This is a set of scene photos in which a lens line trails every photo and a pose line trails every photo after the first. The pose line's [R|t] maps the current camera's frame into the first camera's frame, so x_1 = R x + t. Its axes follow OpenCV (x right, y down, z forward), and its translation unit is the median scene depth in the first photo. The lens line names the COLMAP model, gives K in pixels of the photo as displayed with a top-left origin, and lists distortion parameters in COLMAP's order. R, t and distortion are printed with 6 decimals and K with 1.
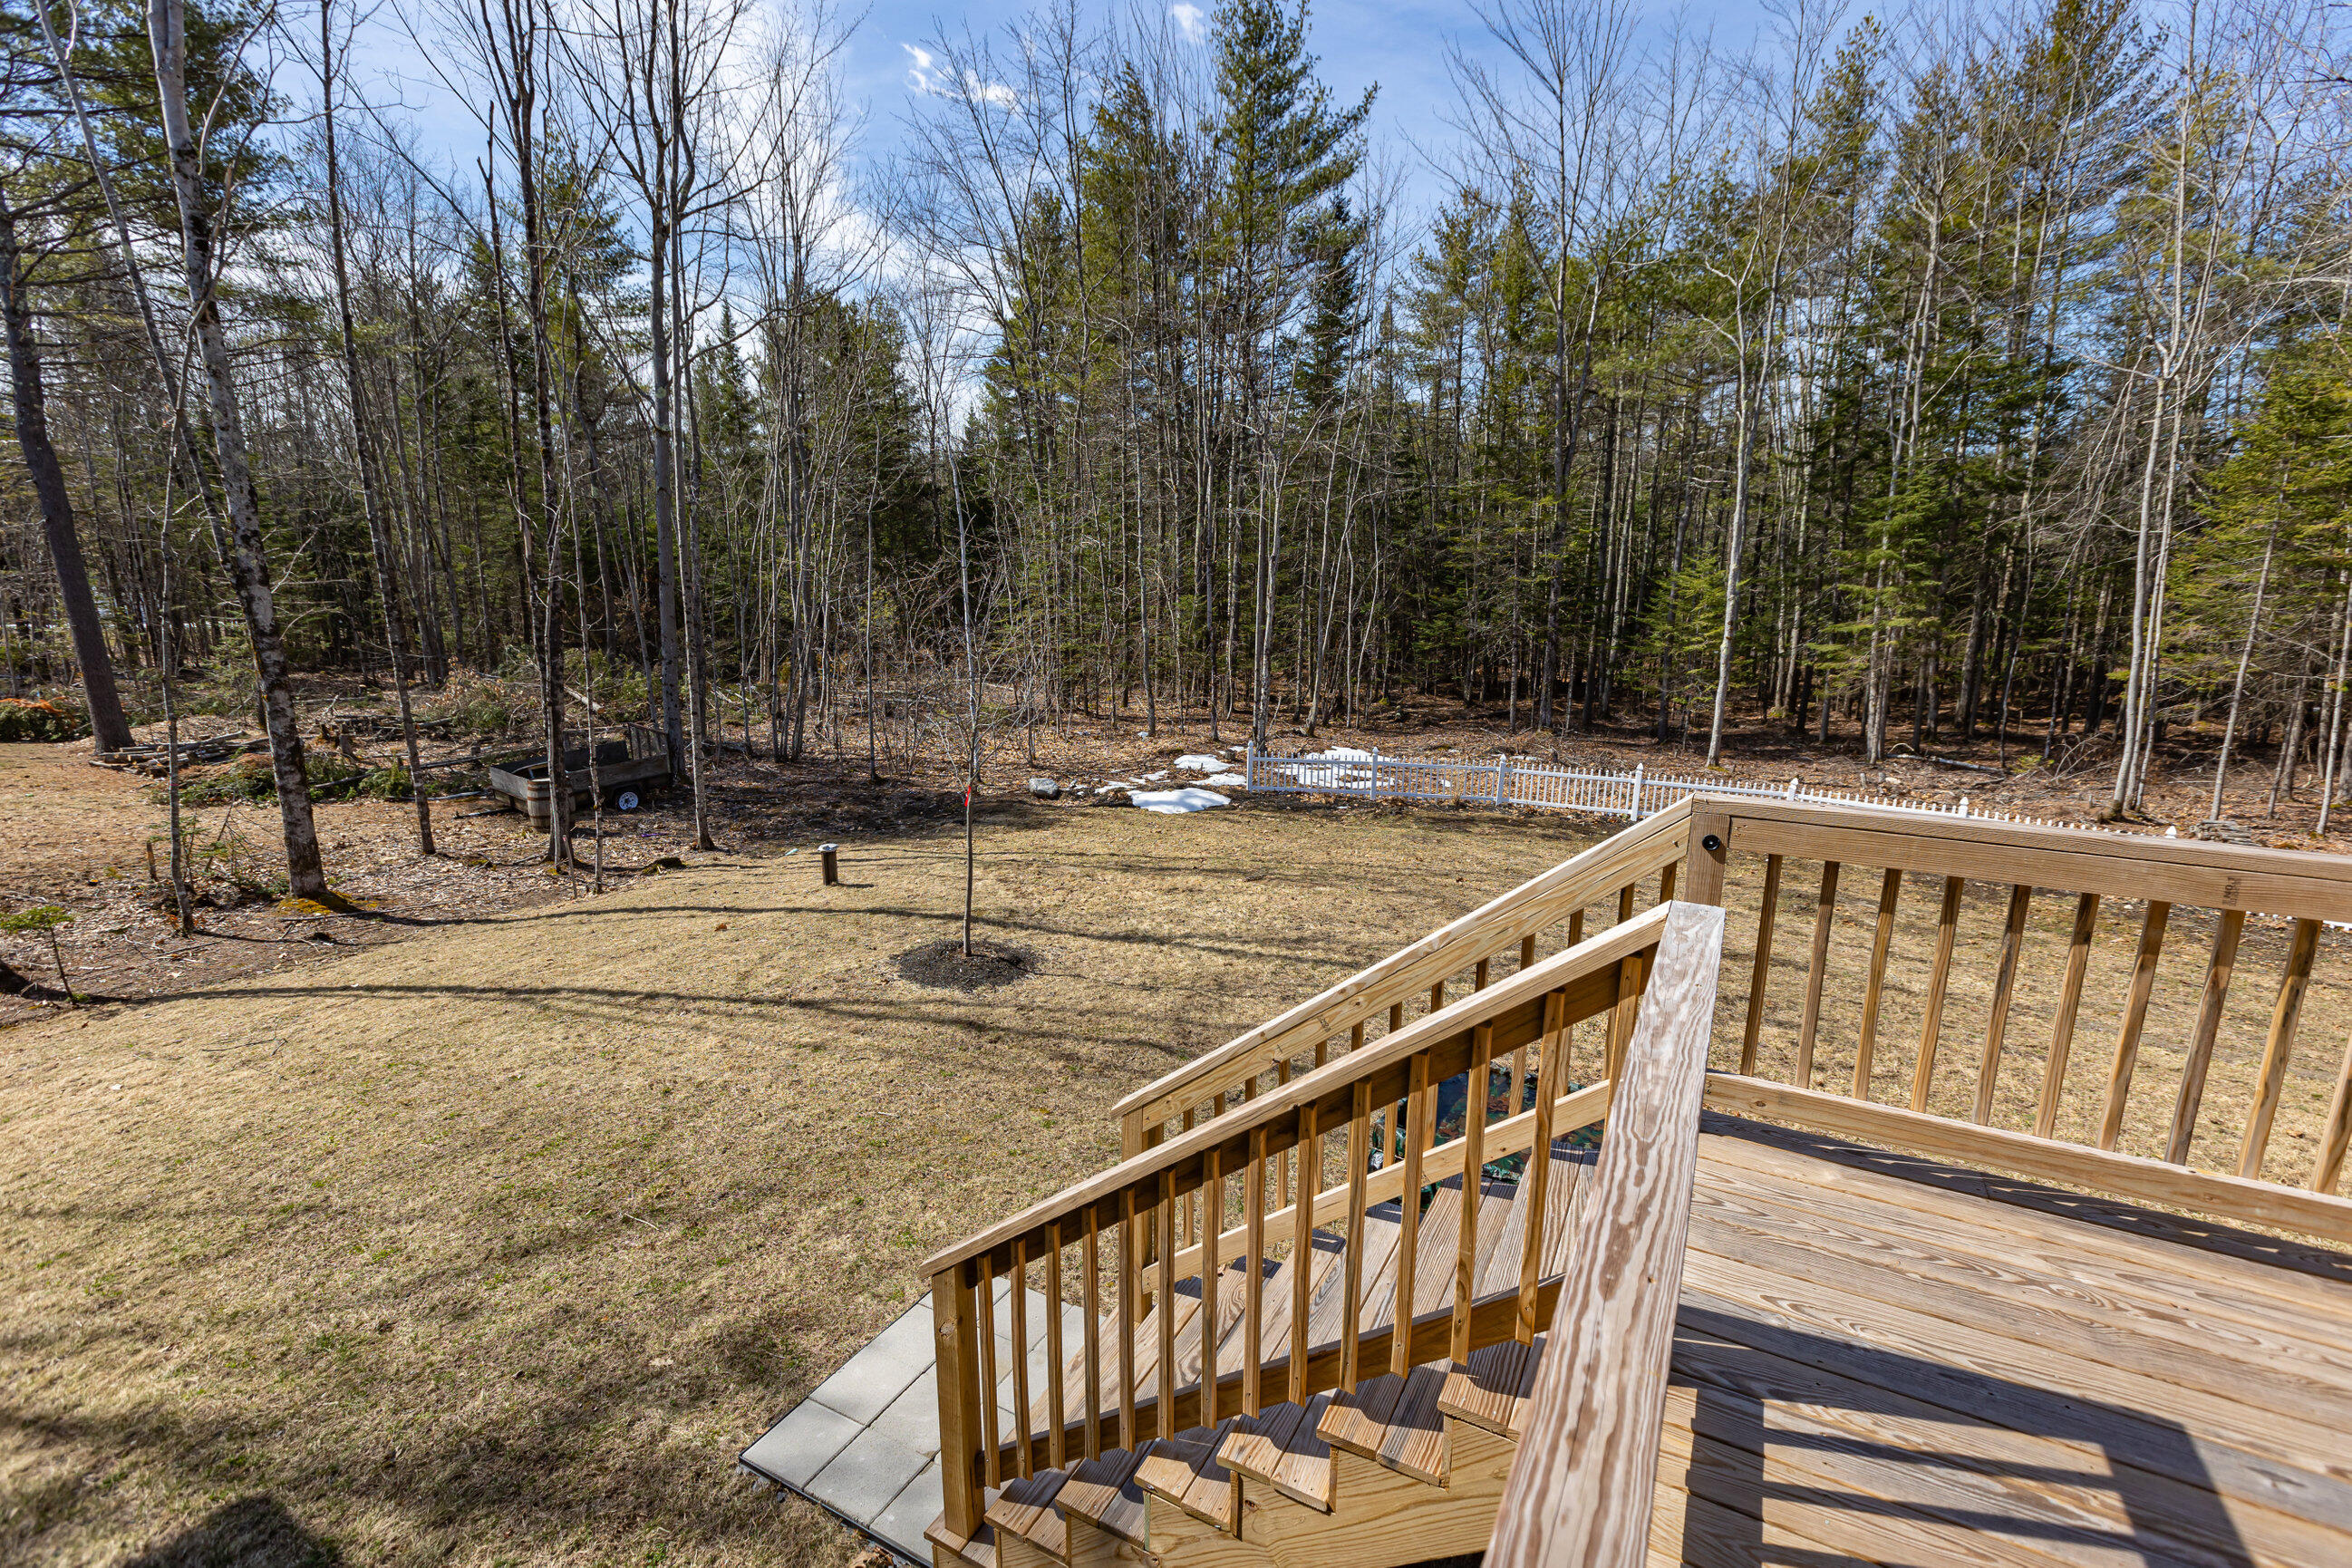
lens RADIAL K [[1050.9, 0, 1176.5], [0, 1050.9, 787.8], [0, 0, 1]] dist [-0.004512, -0.001138]
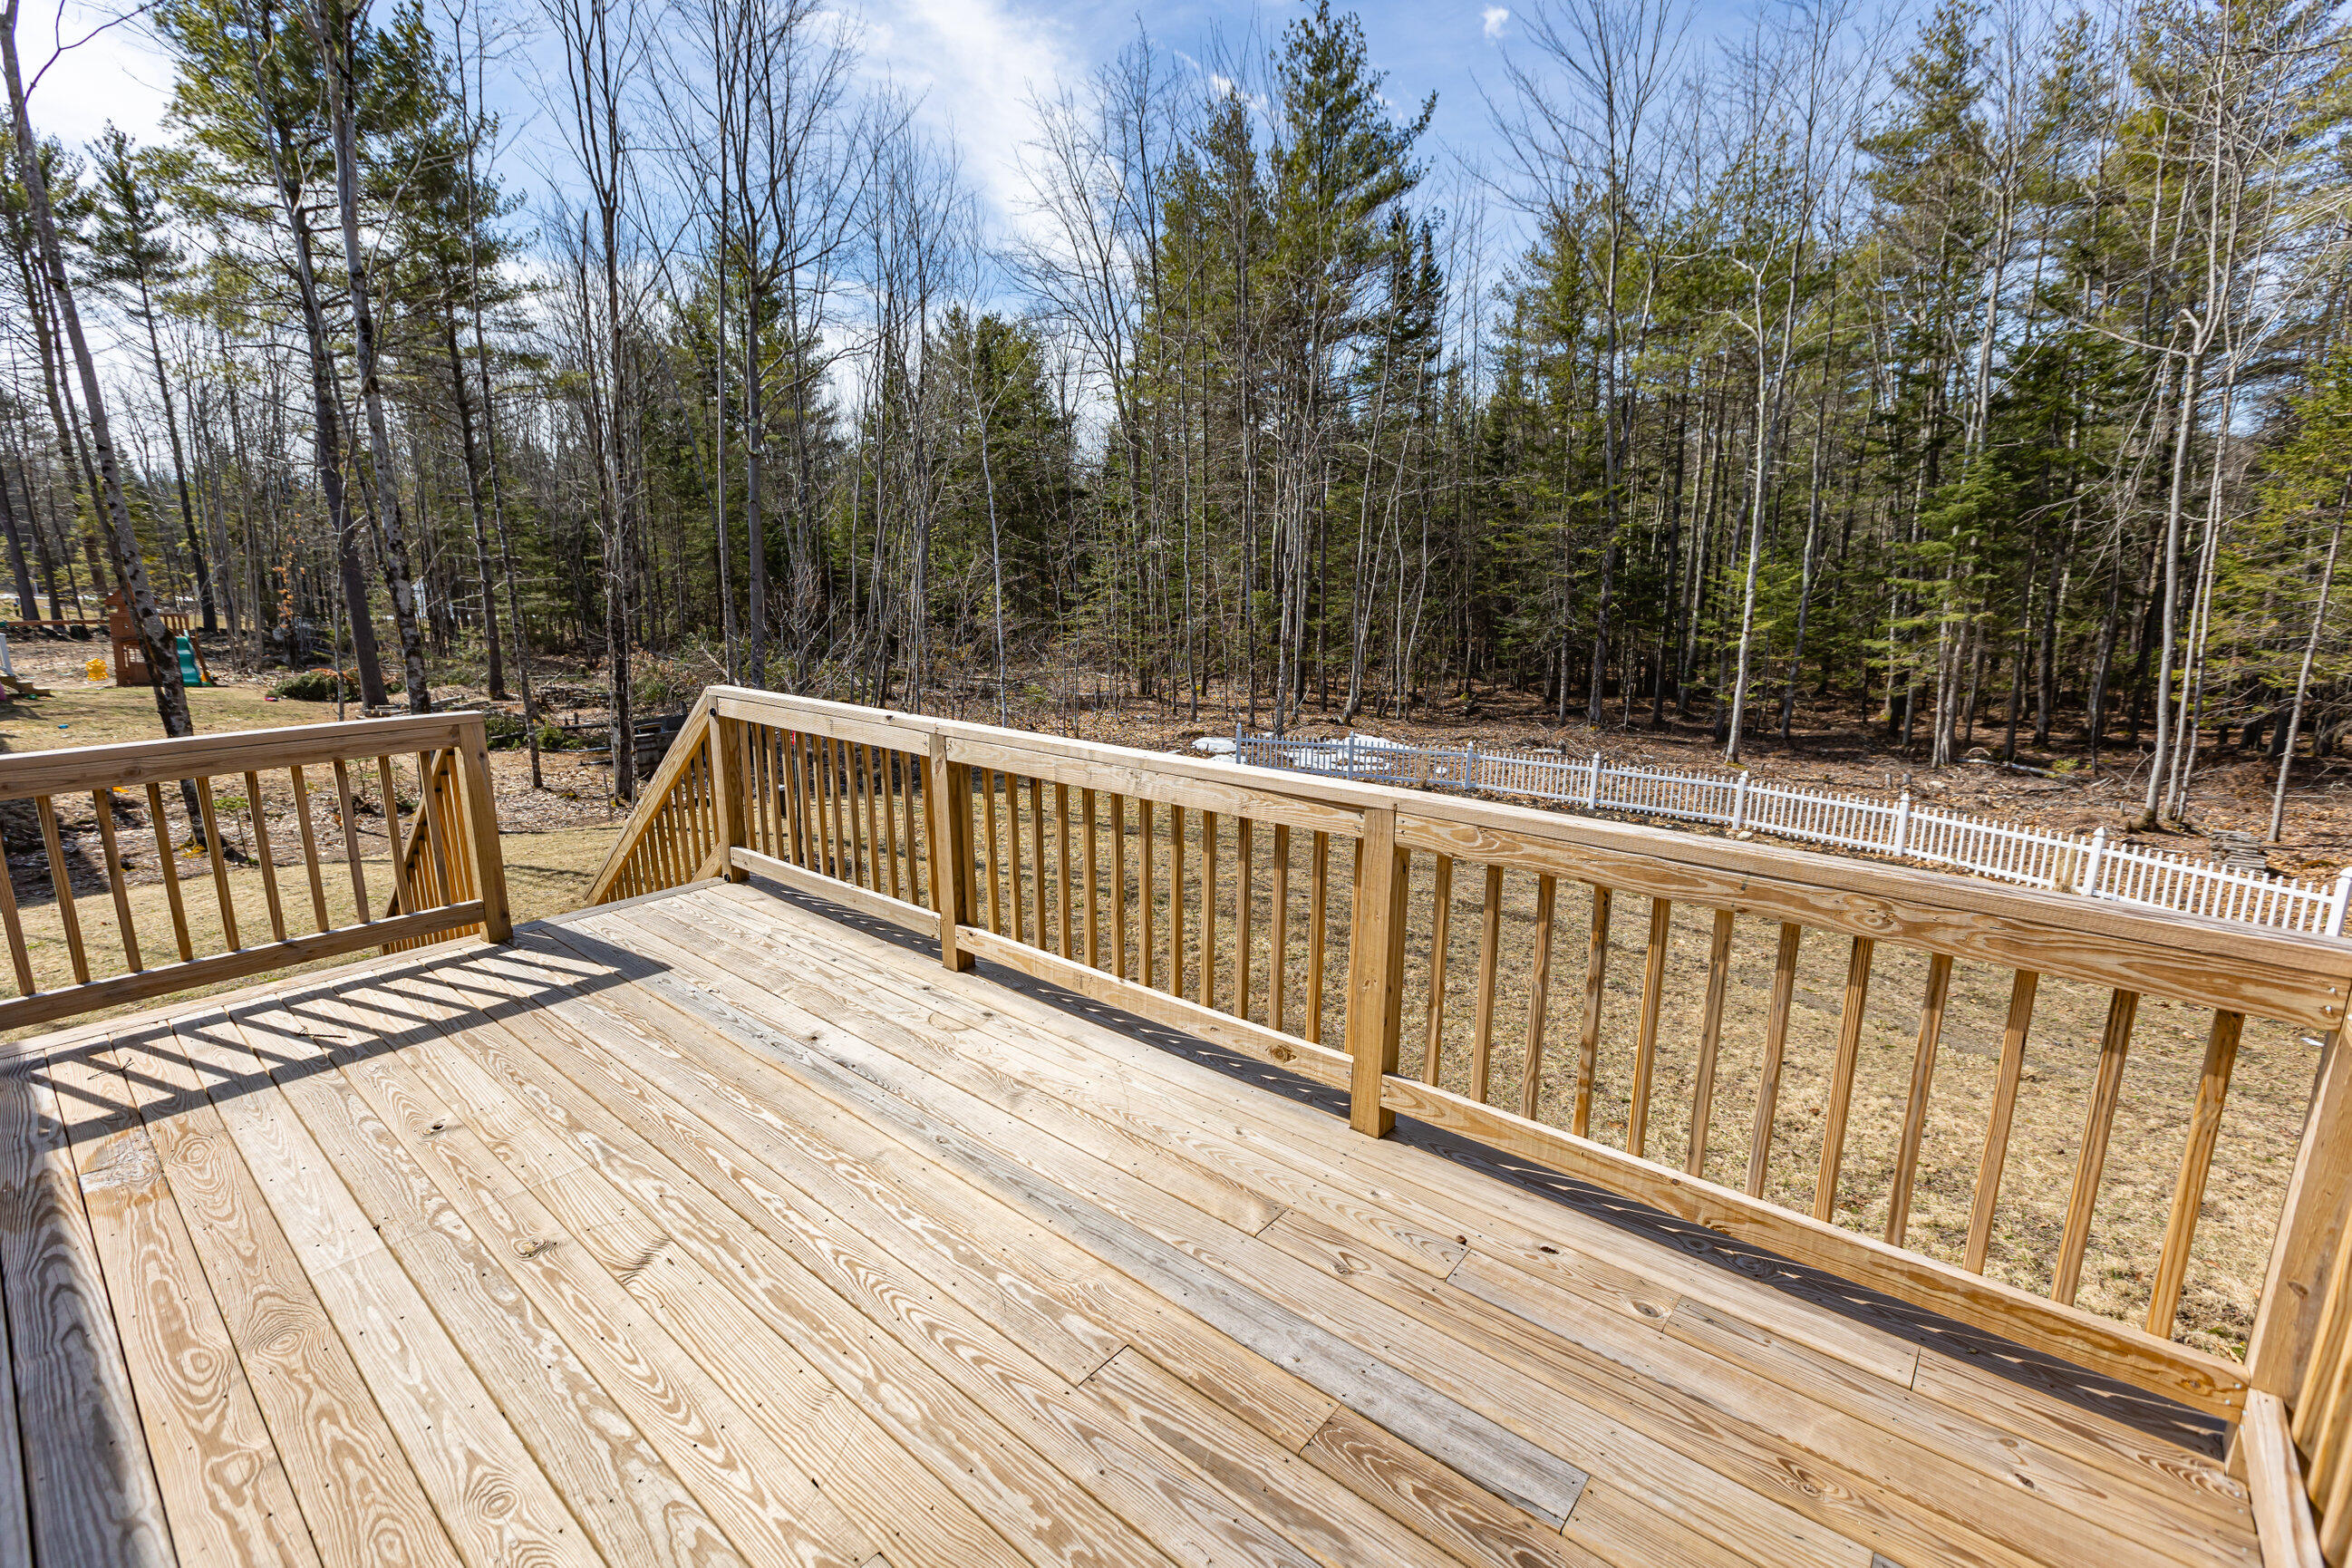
lens RADIAL K [[1050.9, 0, 1173.1], [0, 1050.9, 780.0], [0, 0, 1]] dist [-0.004512, -0.001138]
pose [[0.978995, 0.035098, -0.200839, 0.174443], [-0.036502, 0.999328, -0.003289, 0.015864], [0.200588, 0.010551, 0.979619, -0.061698]]
